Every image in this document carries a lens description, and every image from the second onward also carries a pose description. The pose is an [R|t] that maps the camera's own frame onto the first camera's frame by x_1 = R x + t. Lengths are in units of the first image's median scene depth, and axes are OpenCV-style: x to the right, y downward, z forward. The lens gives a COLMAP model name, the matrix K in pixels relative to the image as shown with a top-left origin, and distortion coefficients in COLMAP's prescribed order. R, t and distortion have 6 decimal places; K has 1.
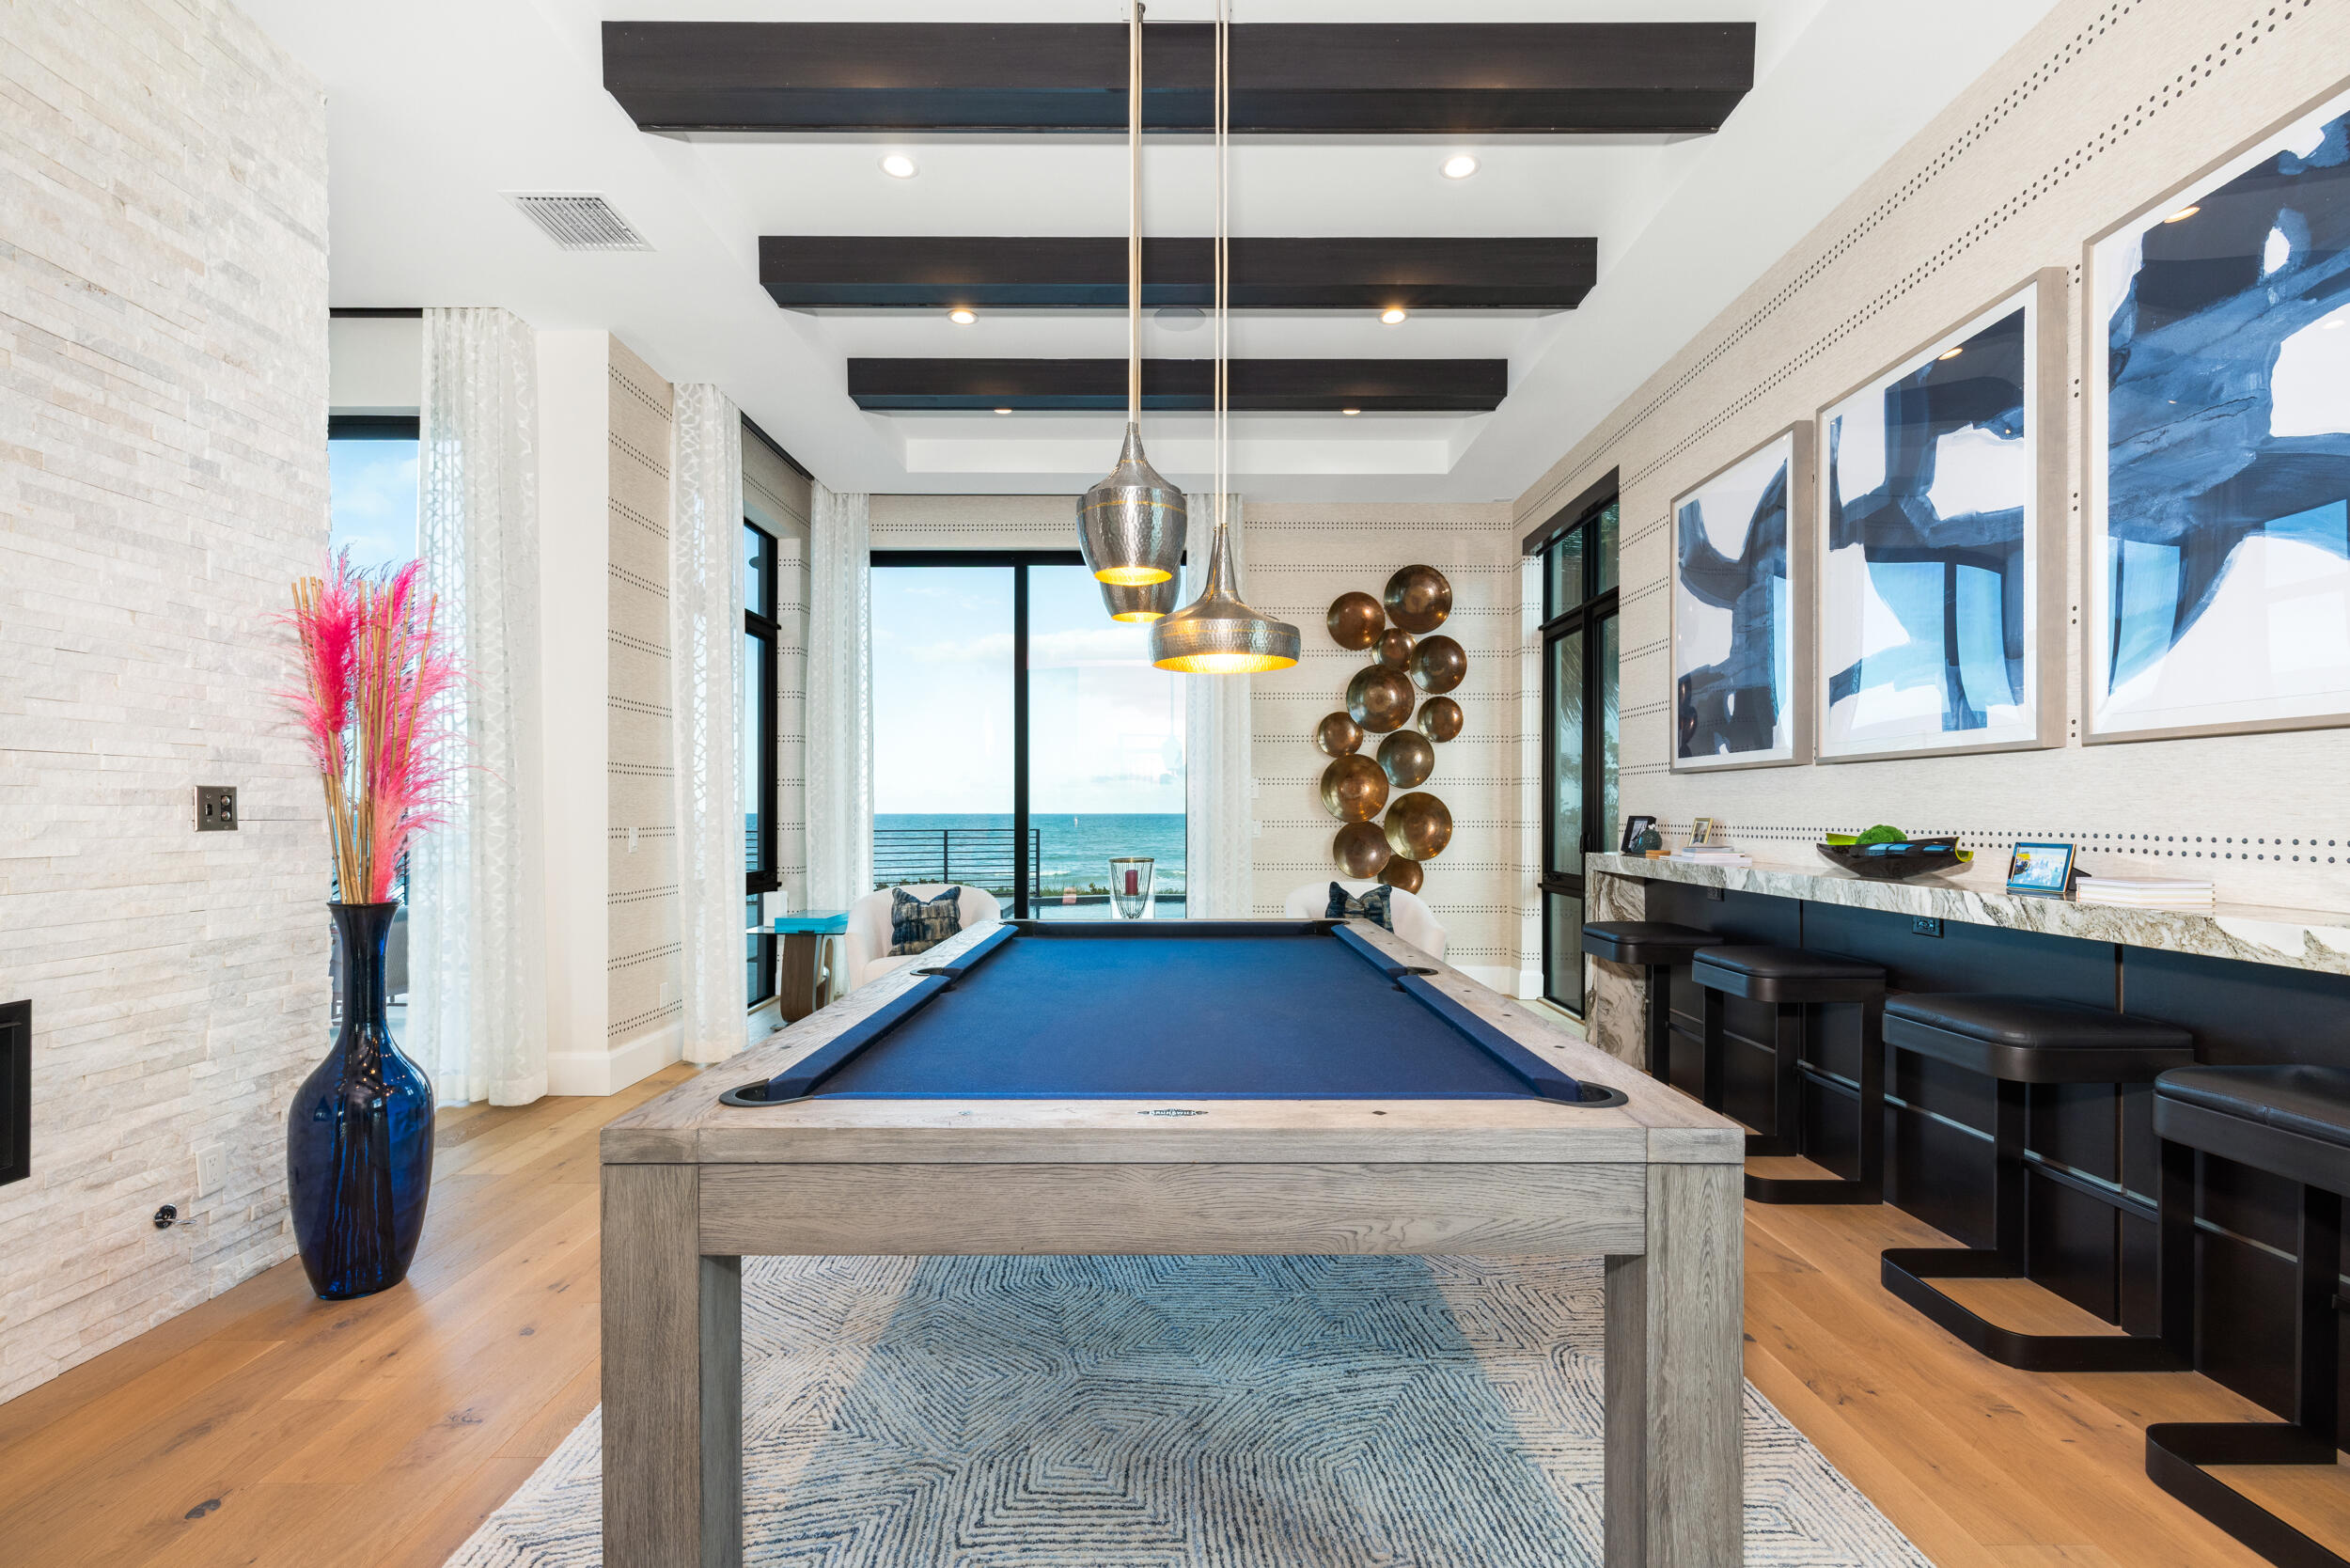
lens RADIAL K [[1012.8, 0, 1176.4], [0, 1012.8, 822.0], [0, 0, 1]] dist [-0.000137, -0.000287]
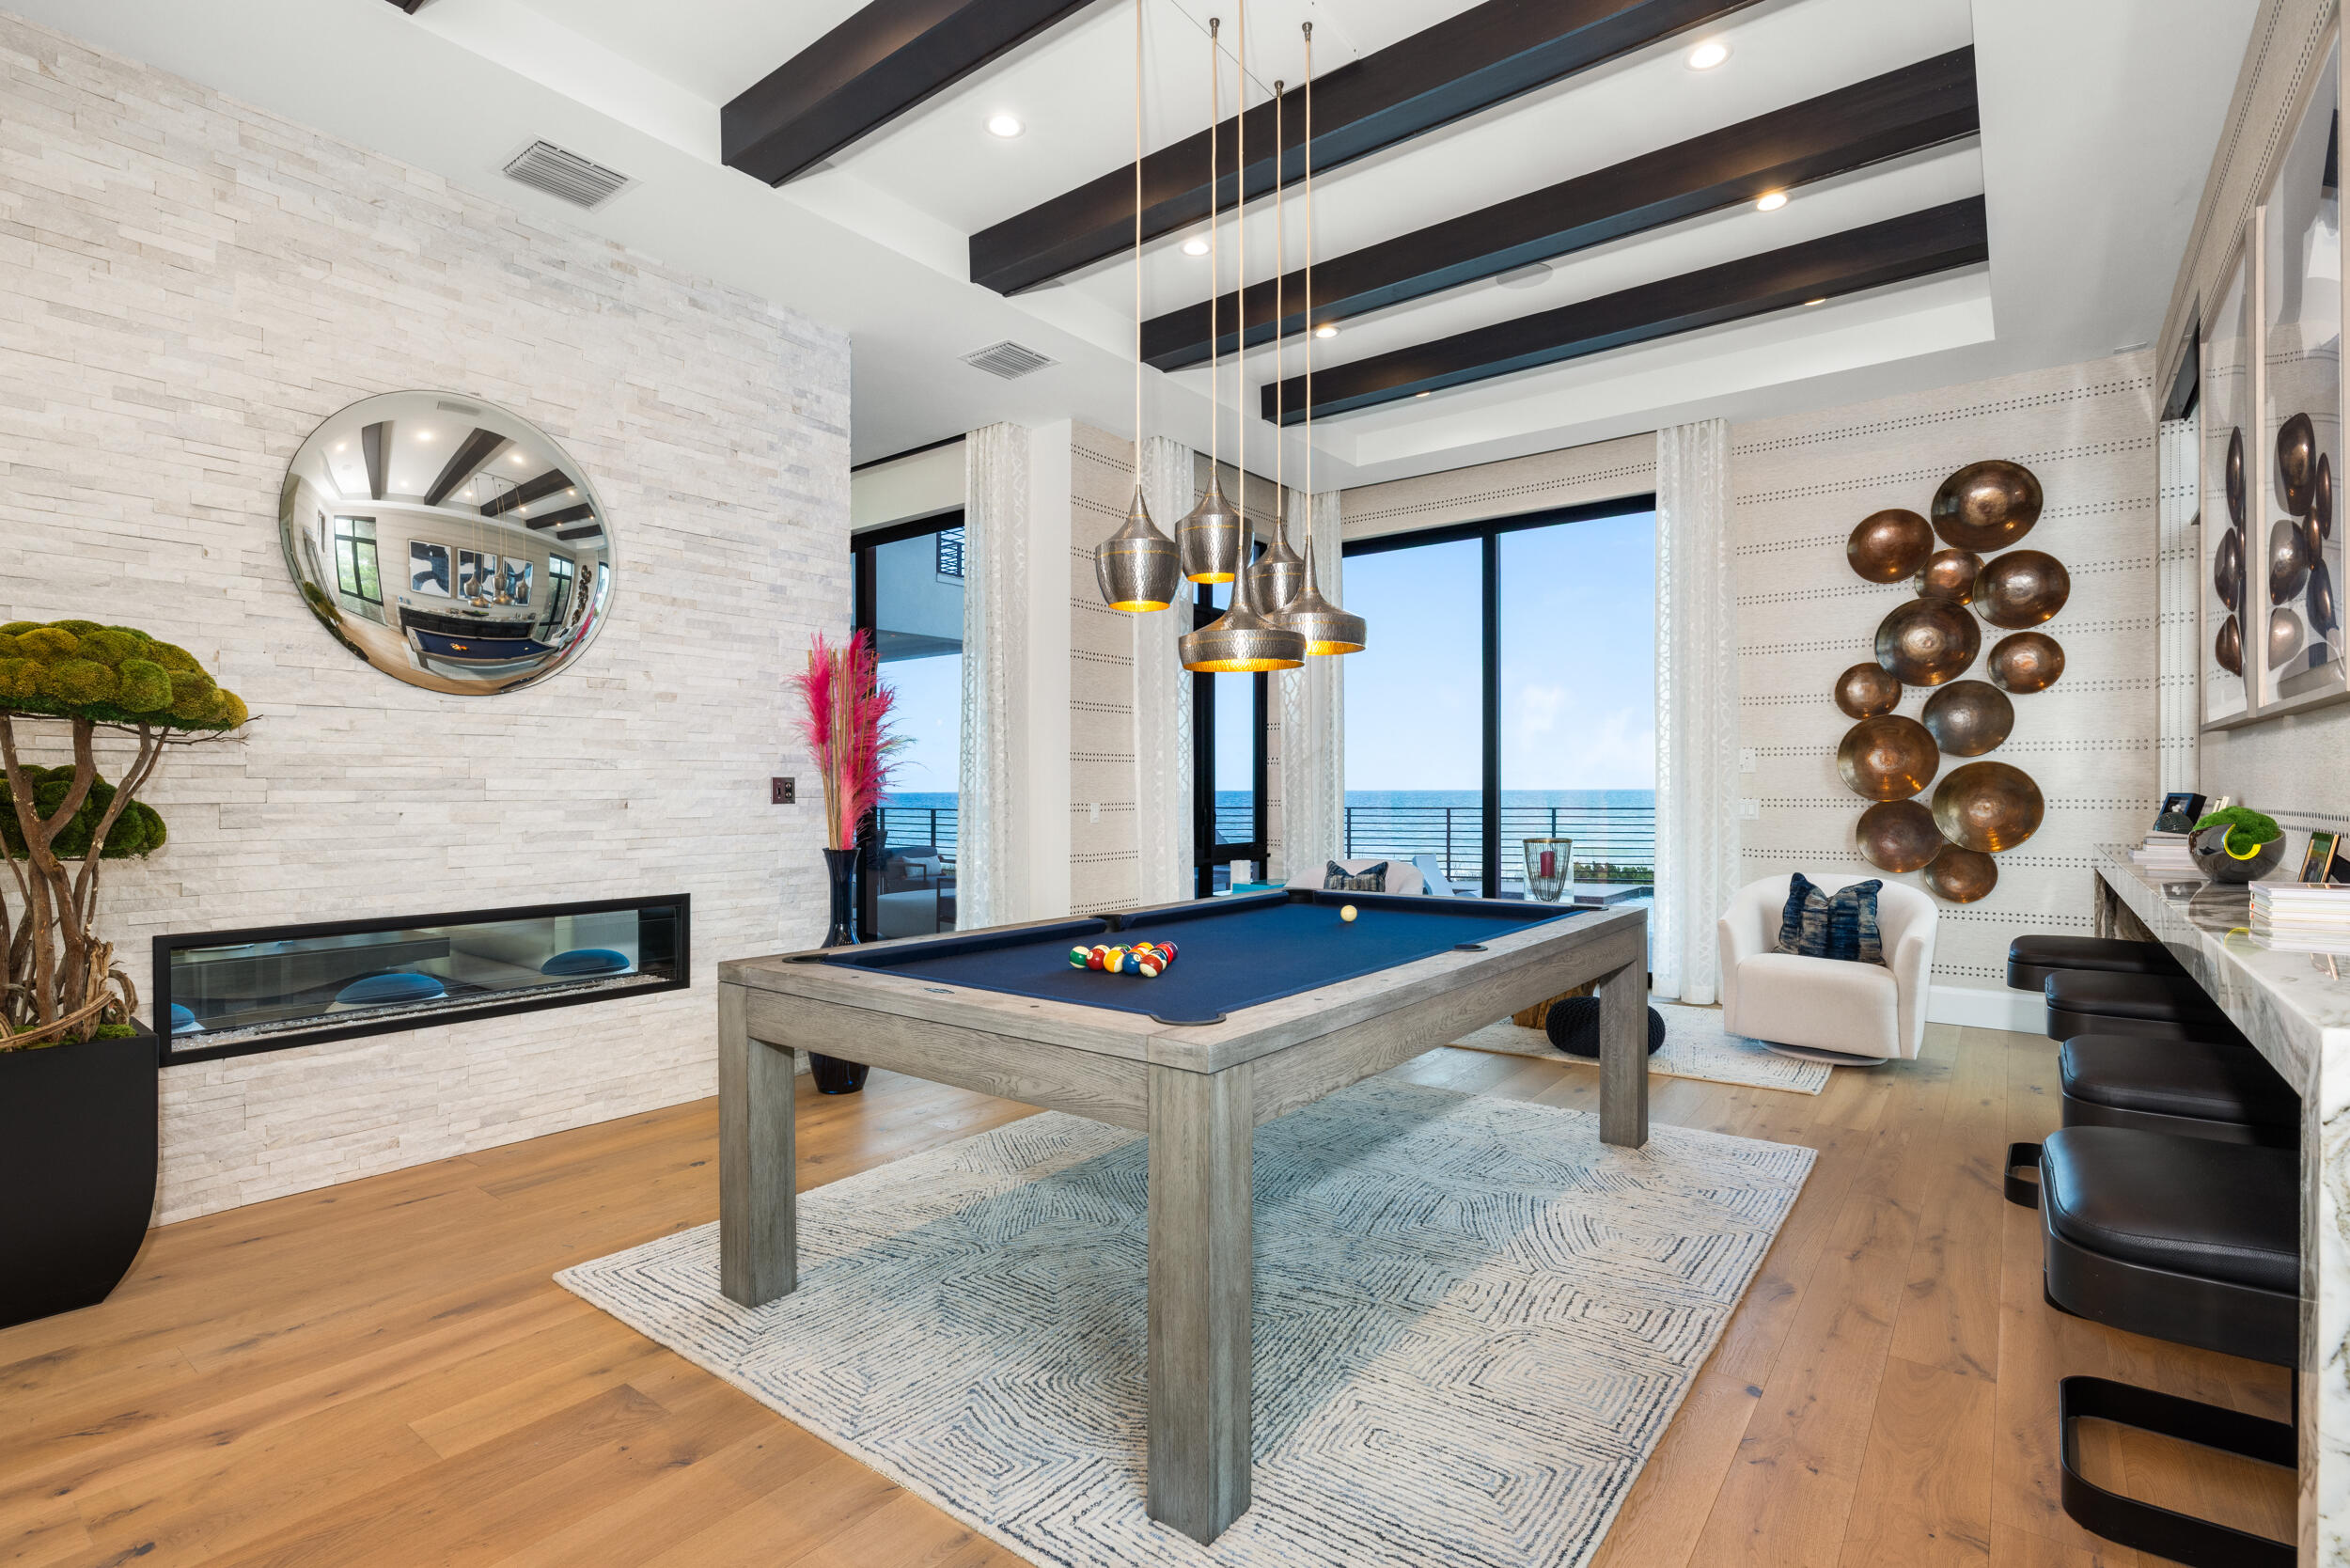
lens RADIAL K [[1108.5, 0, 1177.2], [0, 1108.5, 794.5], [0, 0, 1]] dist [-0.009329, 0.000059]
pose [[0.790776, 0.000170, -0.612106, 0.702880], [-0.002223, 0.999994, -0.002594, -0.003373], [0.612102, 0.003412, 0.790772, -0.057021]]
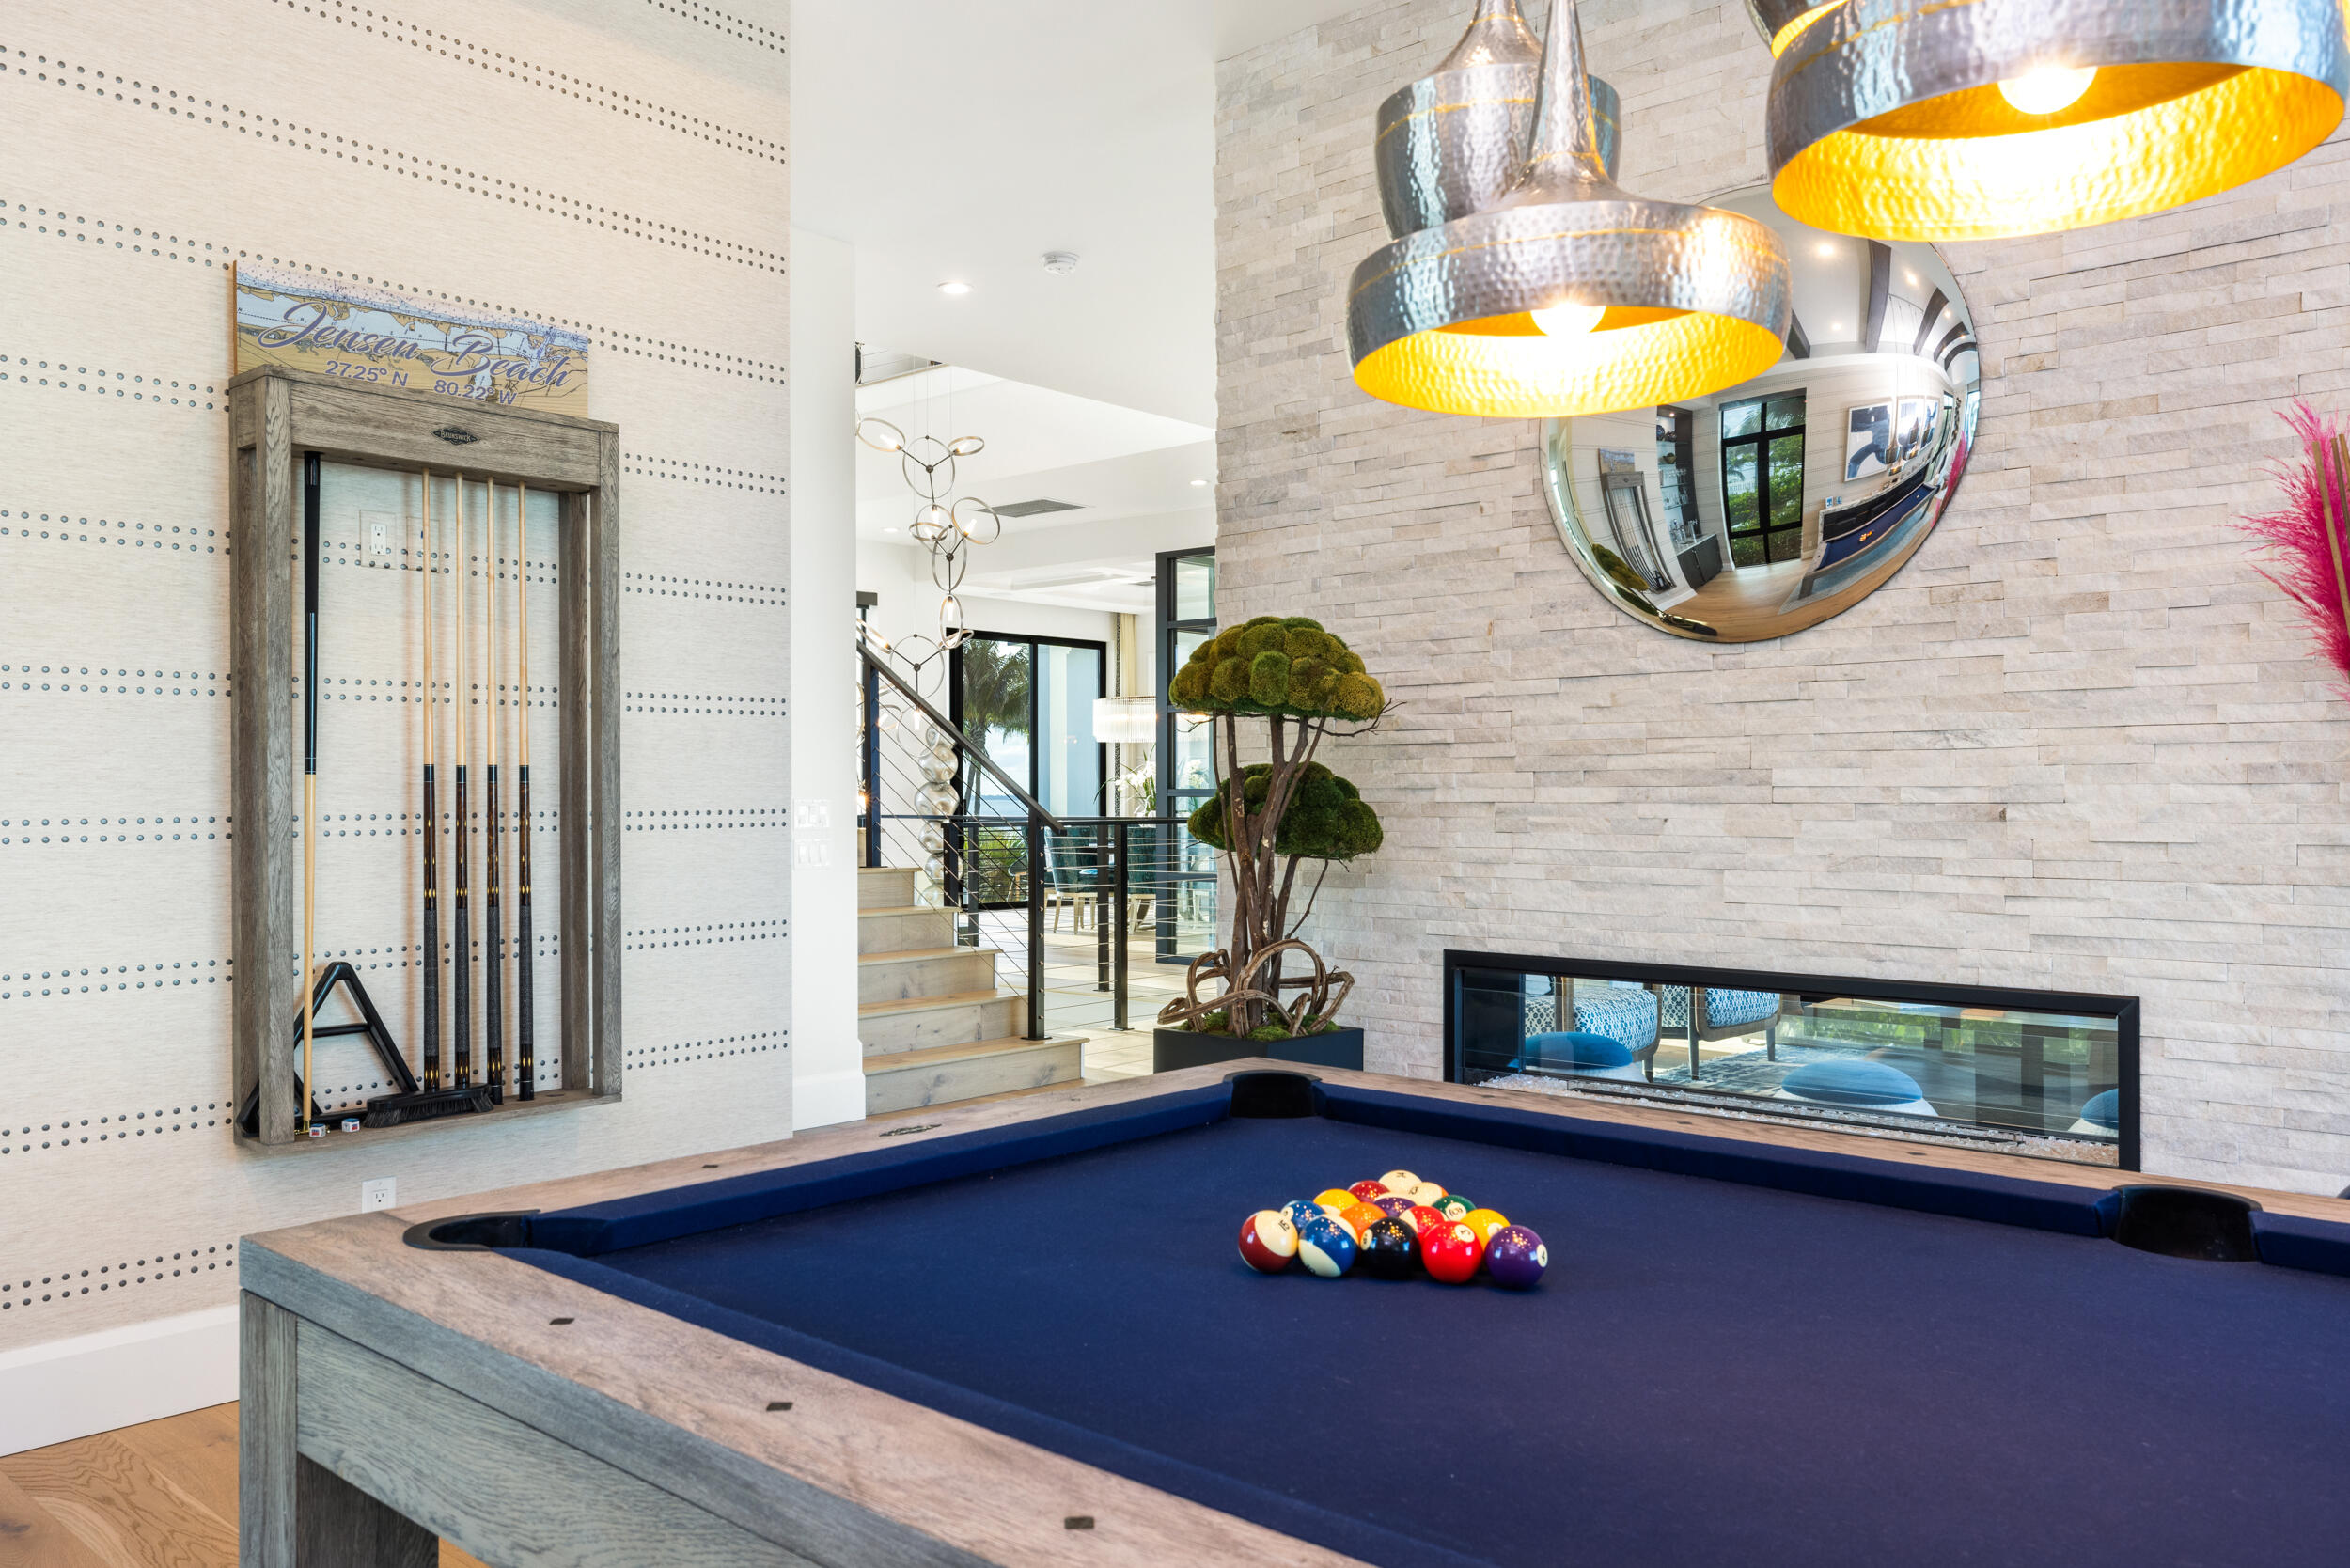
lens RADIAL K [[1747.7, 0, 1171.2], [0, 1747.7, 775.8], [0, 0, 1]] dist [0.001310, 0.000148]
pose [[-0.667544, 0.009004, -0.744516, 0.533126], [0.004406, 0.999957, 0.008143, -0.035257], [0.744557, 0.002156, -0.667555, 1.181198]]
